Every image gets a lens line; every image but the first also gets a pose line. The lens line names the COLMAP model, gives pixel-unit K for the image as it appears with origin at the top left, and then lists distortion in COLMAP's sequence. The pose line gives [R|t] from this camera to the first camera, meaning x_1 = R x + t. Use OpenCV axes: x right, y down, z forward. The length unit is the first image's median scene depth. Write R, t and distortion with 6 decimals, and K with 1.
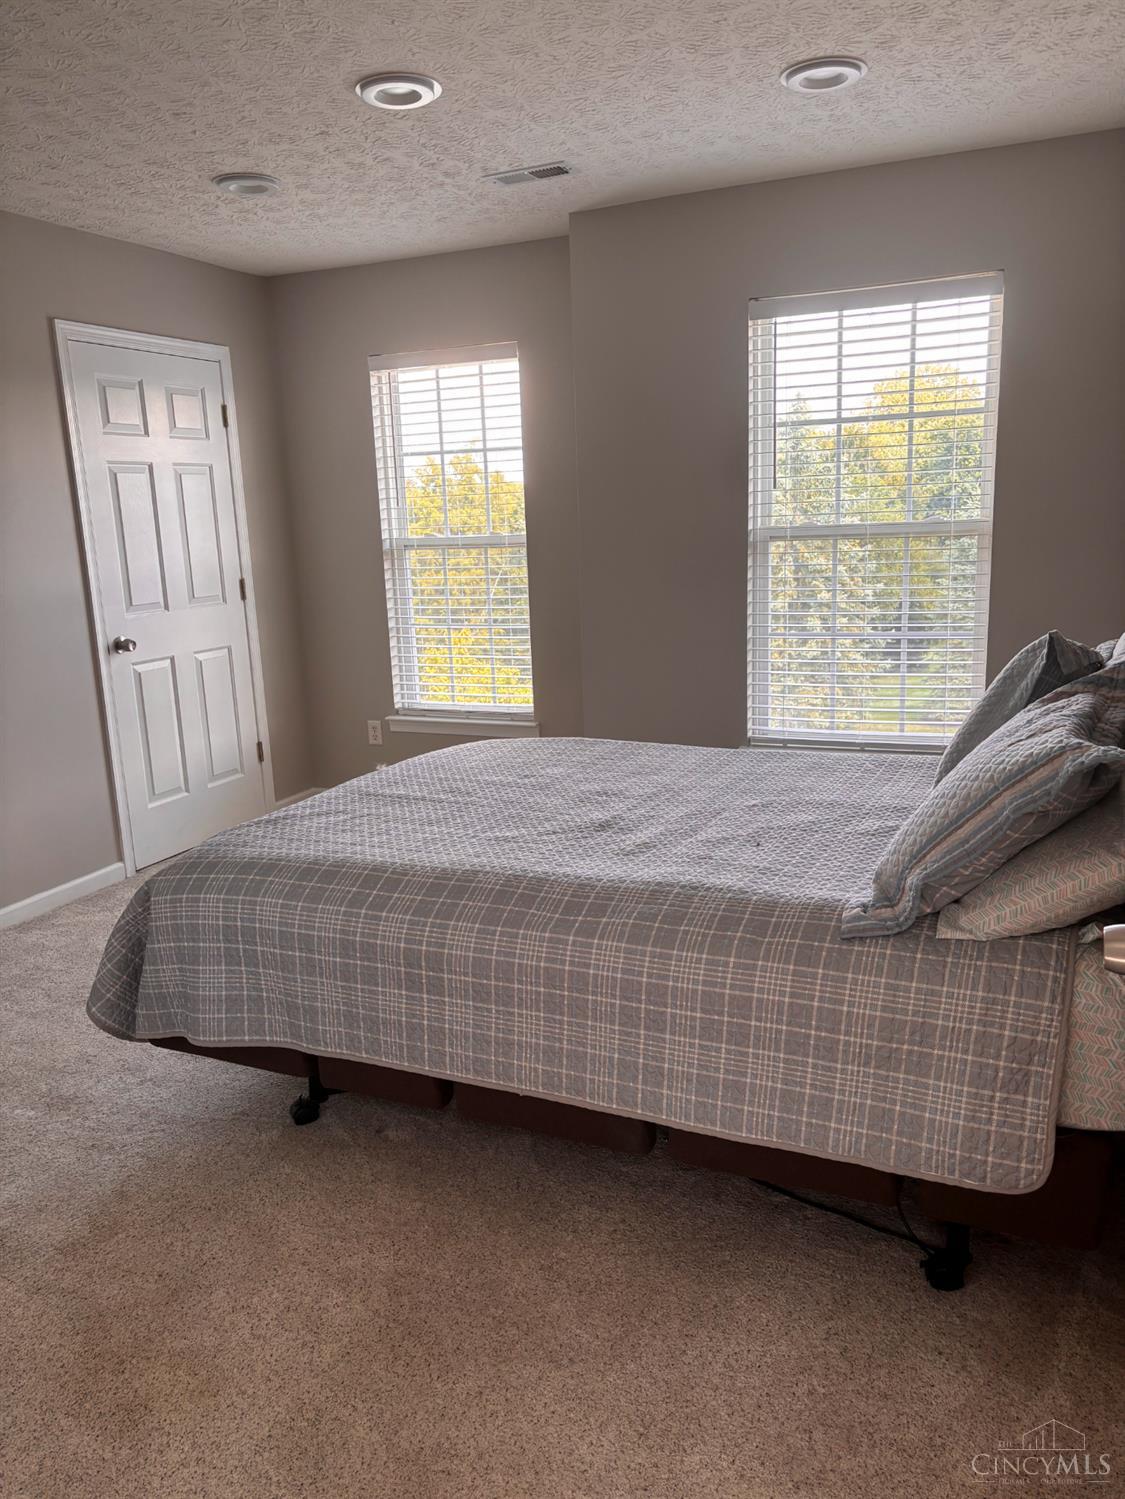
lens RADIAL K [[1137.0, 0, 564.8], [0, 1137.0, 799.5], [0, 0, 1]] dist [-0.004961, -0.004999]
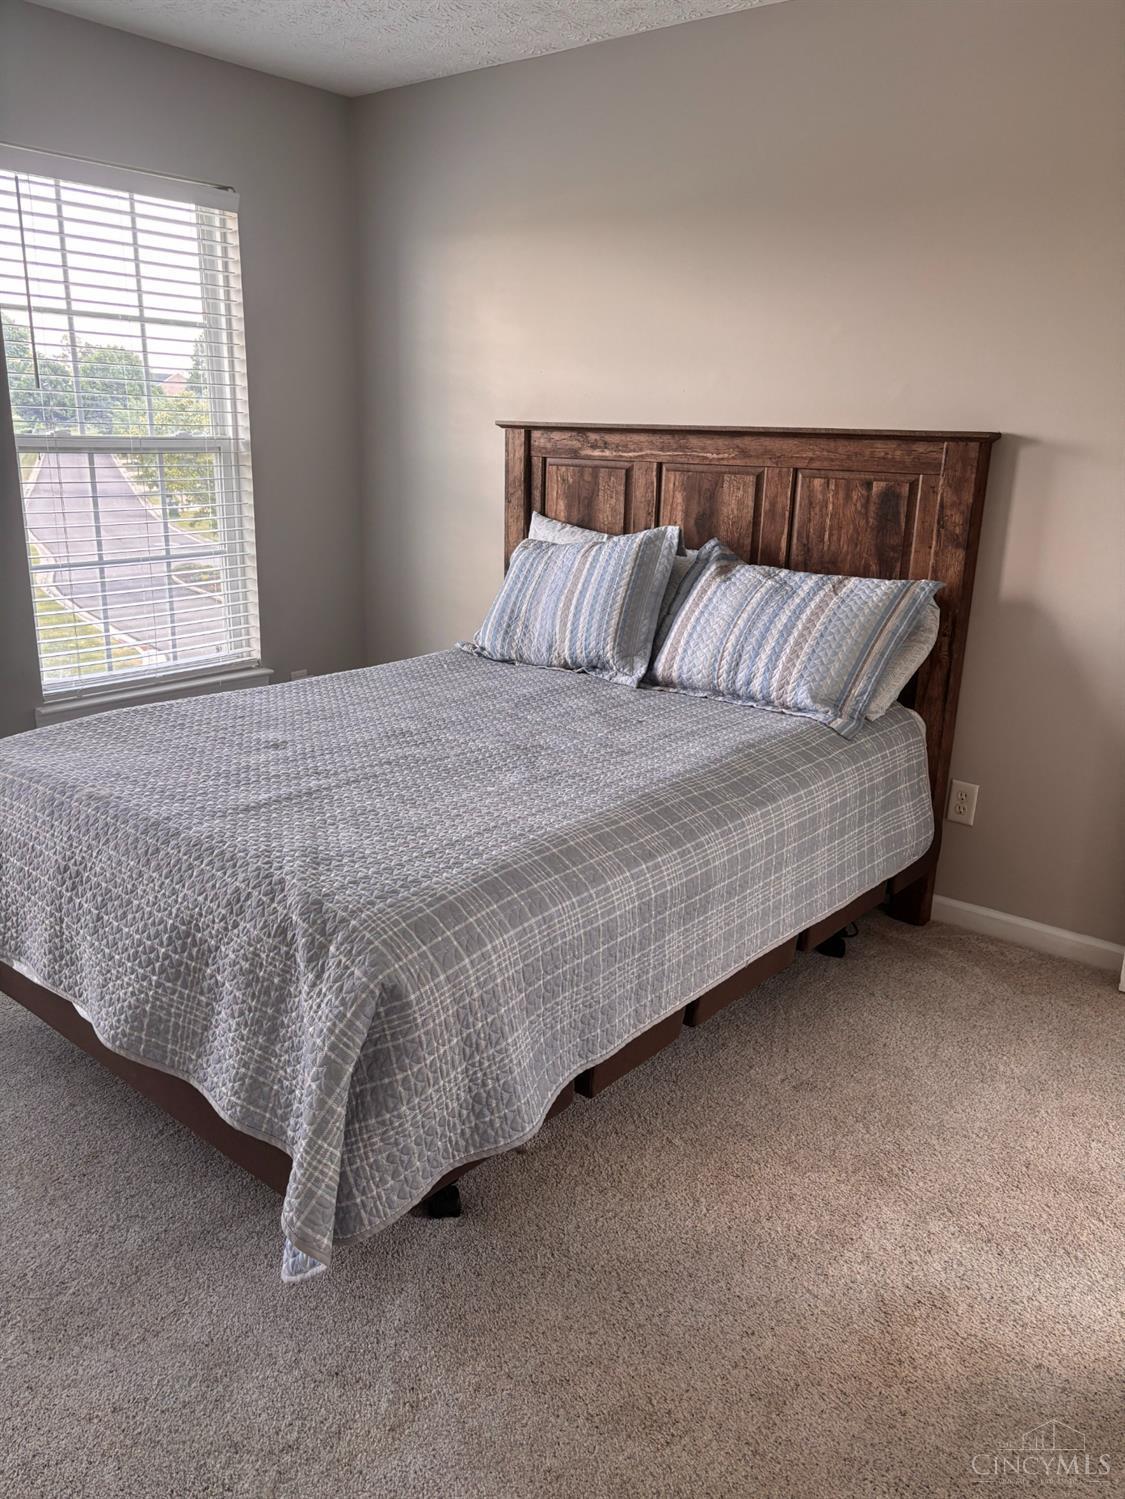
lens RADIAL K [[1176.9, 0, 562.5], [0, 1176.9, 749.5], [0, 0, 1]] dist [0.041939, -0.001958]
pose [[0.241351, -0.218225, 0.945583, -0.807249], [0.200713, 0.964545, 0.171371, -0.126179], [-0.949455, 0.148430, 0.276595, 0.598703]]
